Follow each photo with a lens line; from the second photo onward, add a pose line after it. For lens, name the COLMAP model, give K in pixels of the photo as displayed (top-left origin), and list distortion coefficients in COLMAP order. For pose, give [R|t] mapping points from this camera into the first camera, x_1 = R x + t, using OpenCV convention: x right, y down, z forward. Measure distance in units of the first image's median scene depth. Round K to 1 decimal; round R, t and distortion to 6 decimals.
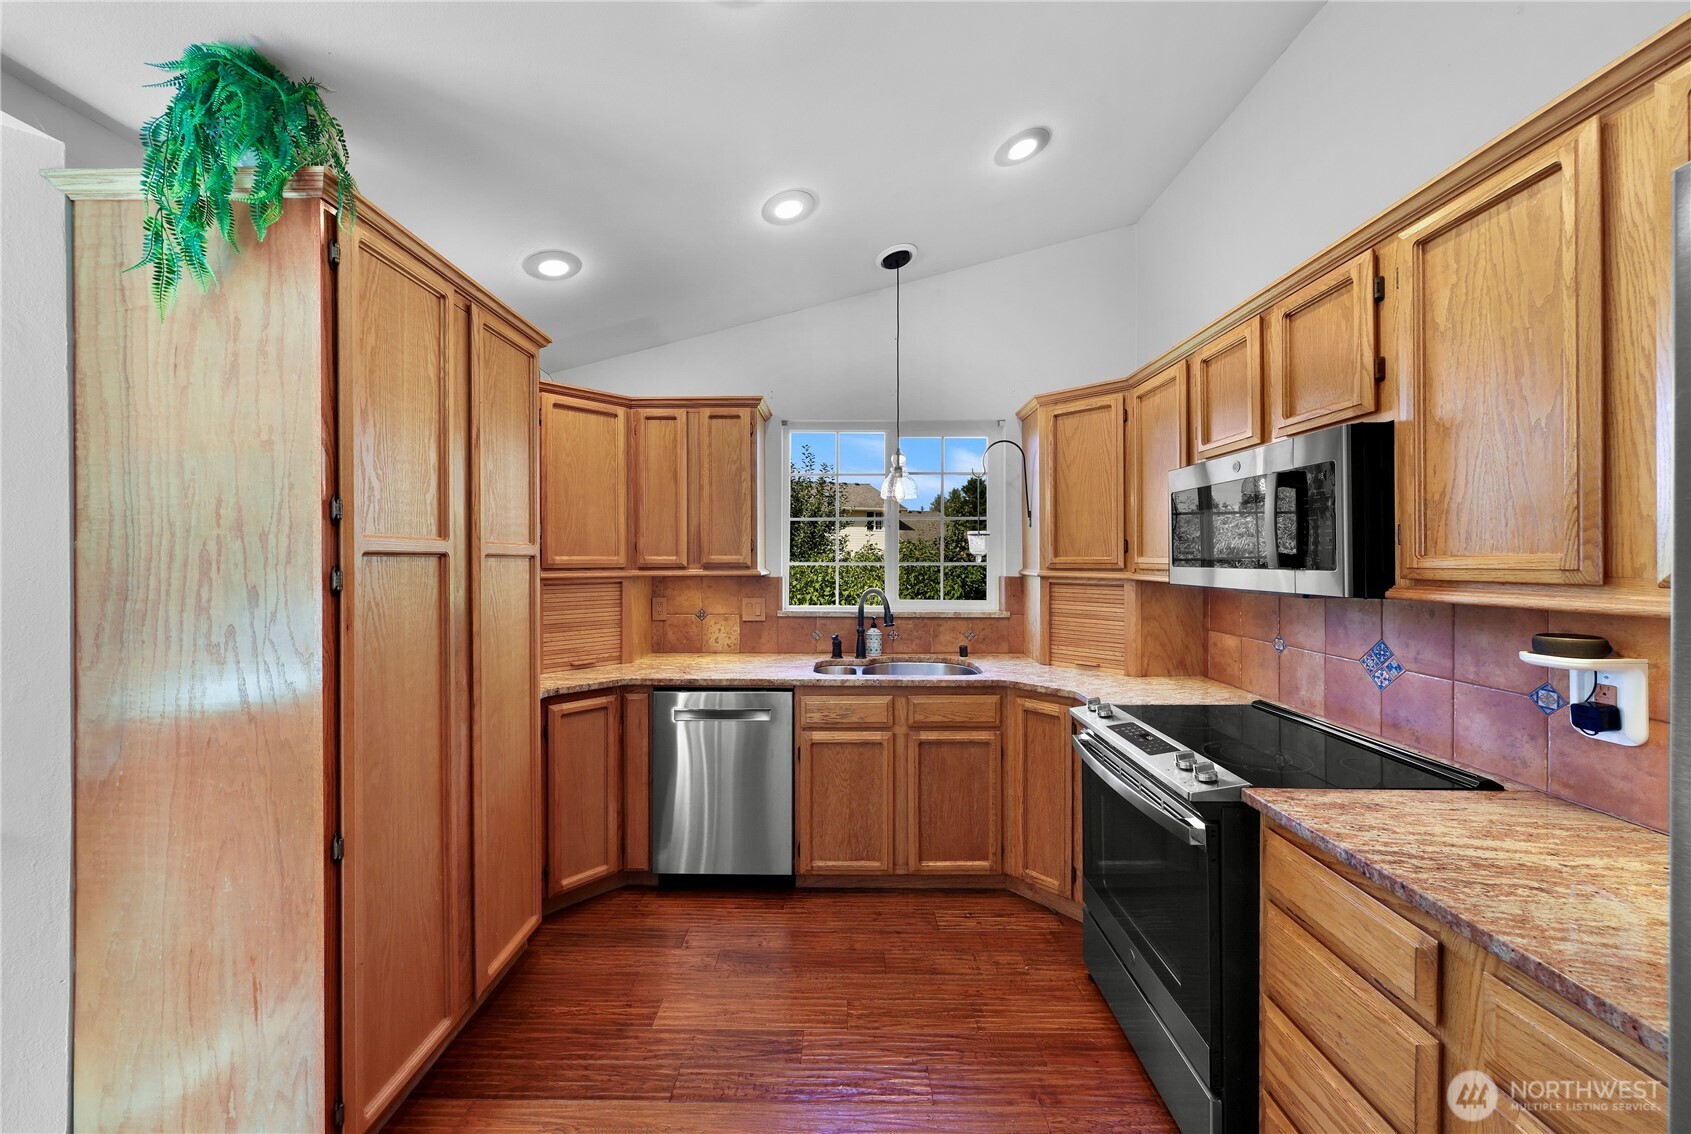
lens RADIAL K [[599.1, 0, 842.4], [0, 599.1, 558.6], [0, 0, 1]] dist [-0.001517, -0.000264]
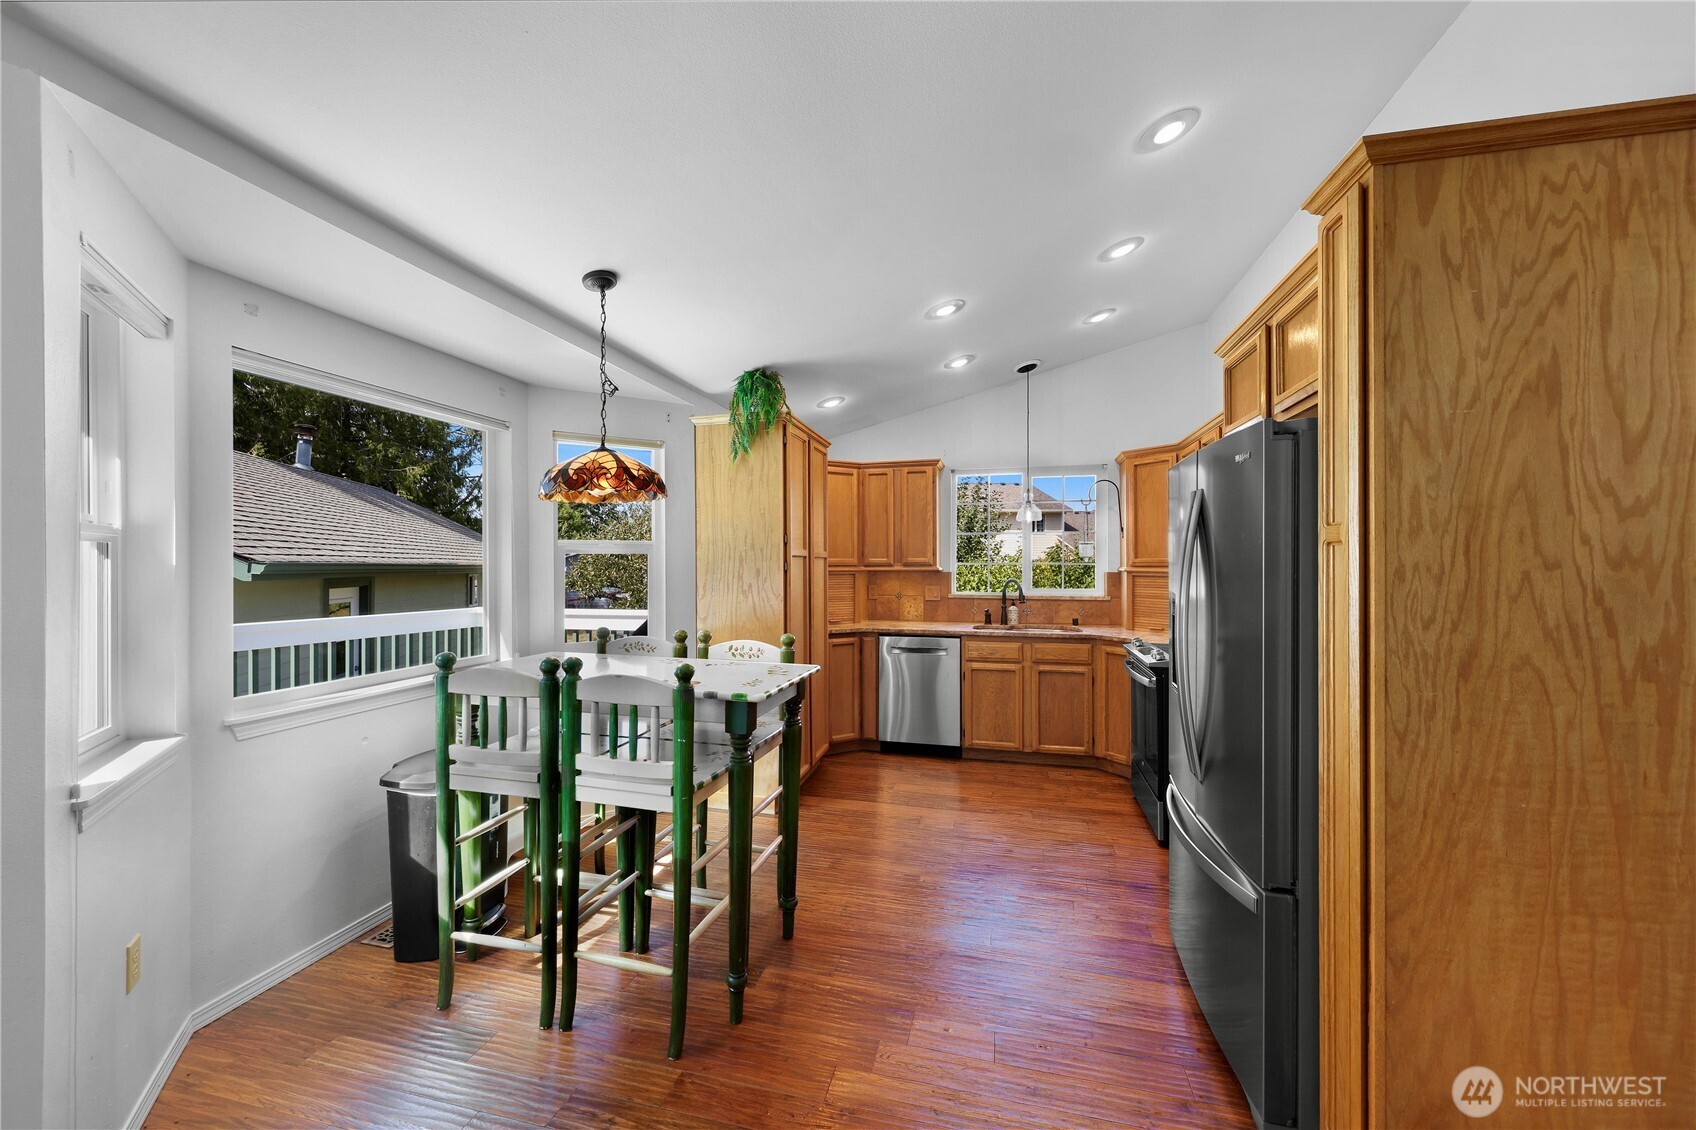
lens RADIAL K [[655.5, 0, 840.3], [0, 655.5, 562.5], [0, 0, 1]] dist [0.002908, -0.000316]
pose [[0.971782, -0.000535, -0.235879, 0.026006], [-0.000097, 0.999996, -0.002670, 0.015028], [0.235879, 0.002617, 0.971779, -0.965510]]
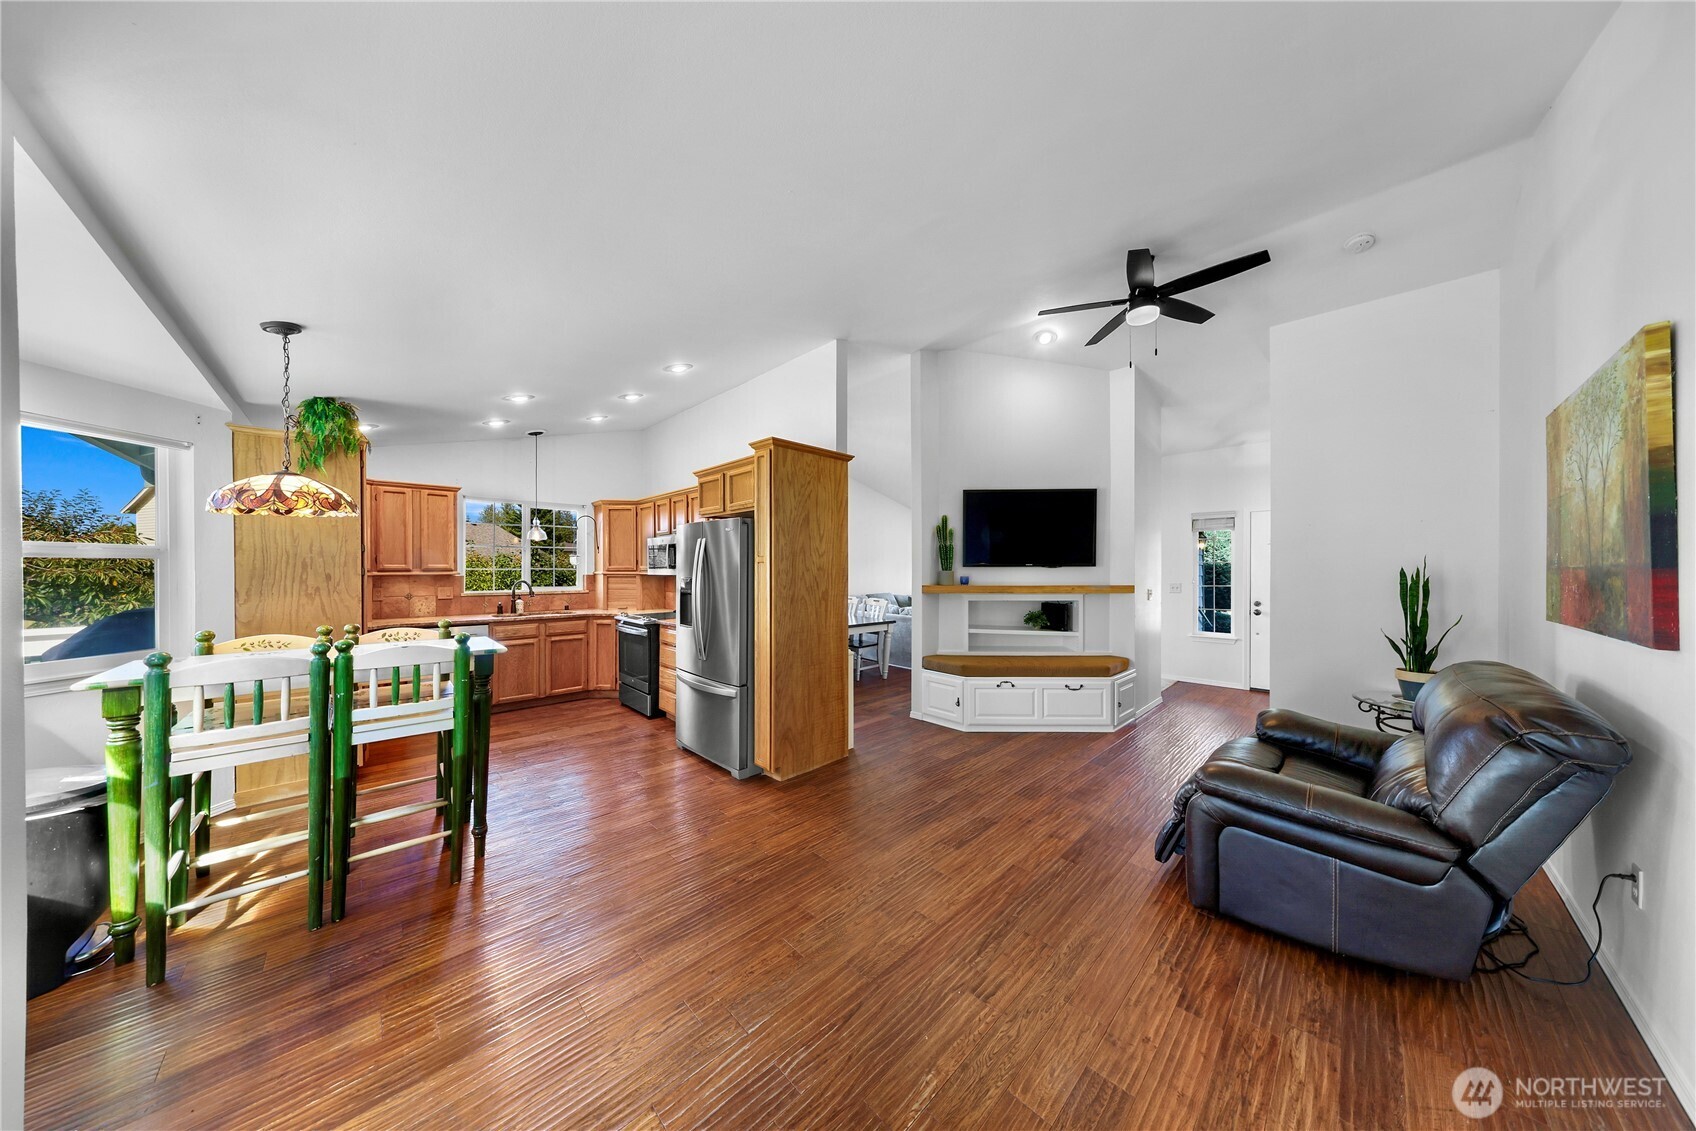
lens RADIAL K [[507.4, 0, 848.4], [0, 507.4, 567.8], [0, 0, 1]] dist [0.001628, -0.000046]
pose [[0.708894, 0.001646, 0.705313, -0.525429], [0.000387, 0.999996, -0.002722, 0.013636], [-0.705315, 0.002202, 0.708891, -1.467246]]
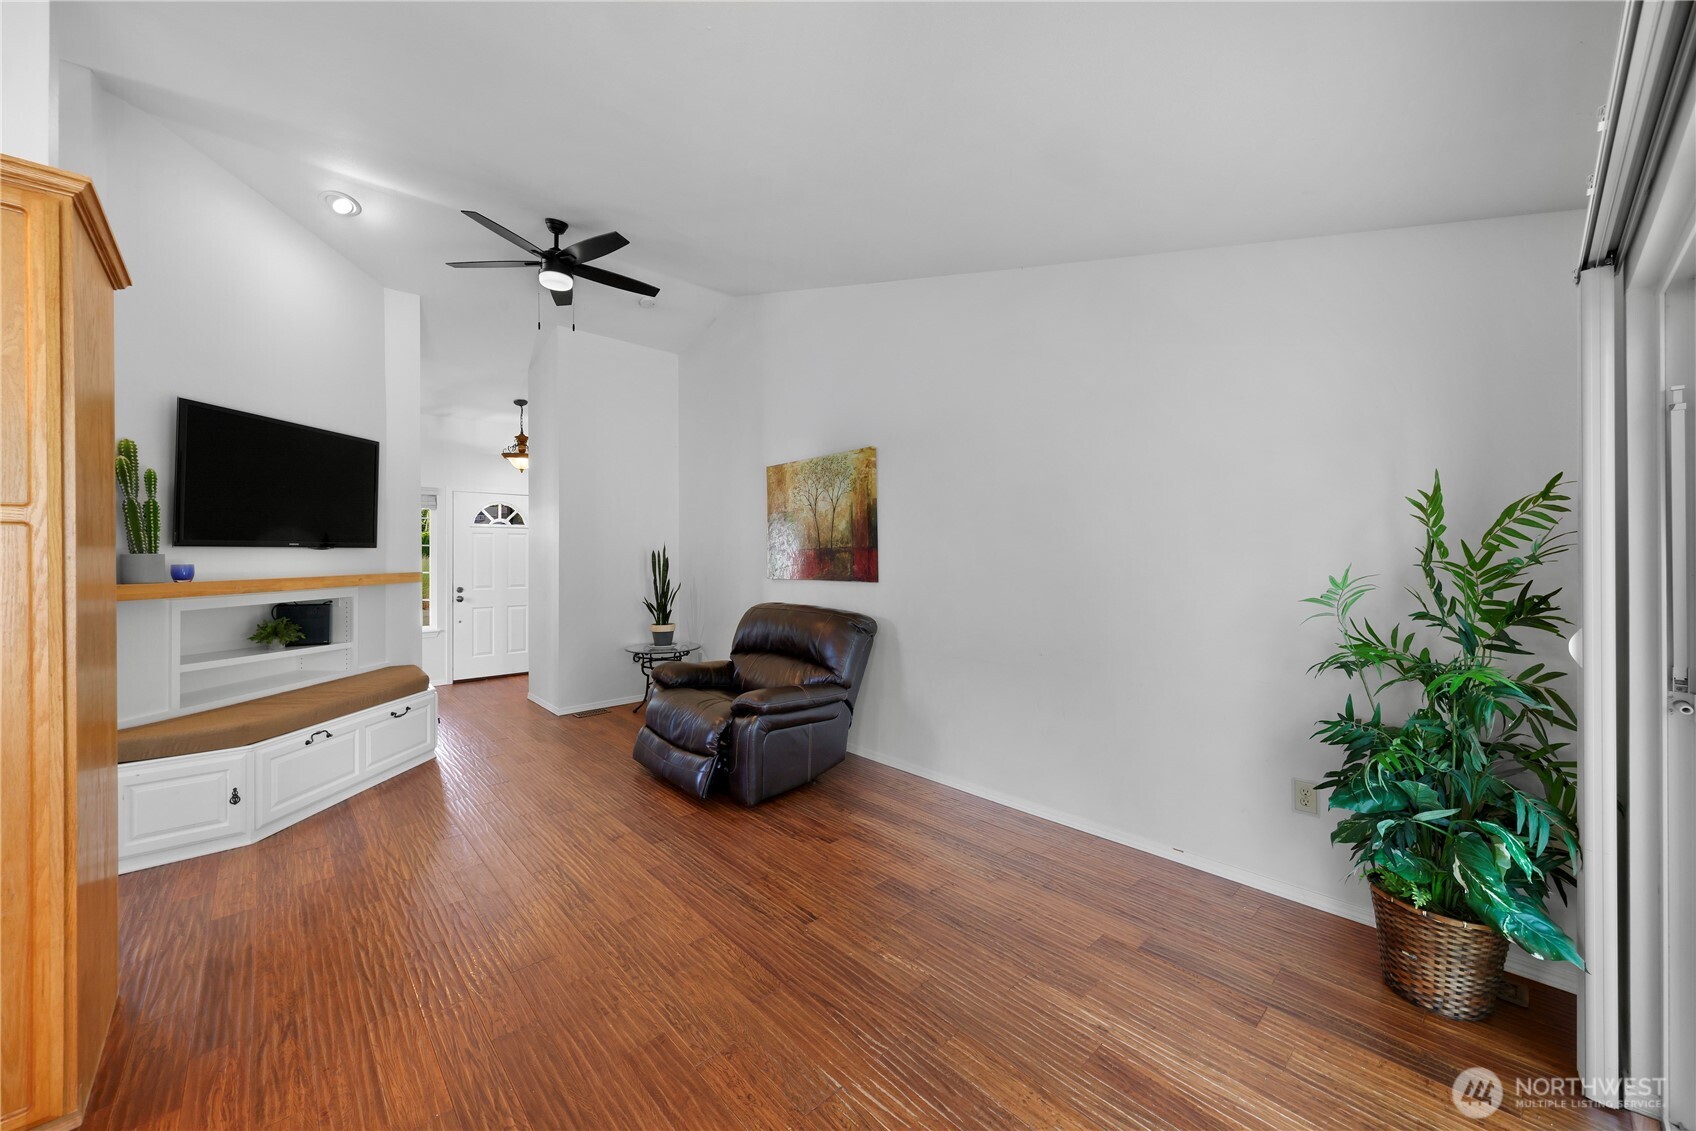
lens RADIAL K [[626.6, 0, 839.5], [0, 626.6, 554.2], [0, 0, 1]] dist [0.003849, 0.000154]
pose [[-0.678986, 0.002678, 0.734146, -0.664550], [0.004630, 0.999989, 0.000635, 0.027177], [-0.734136, 0.003830, -0.678991, -0.412928]]
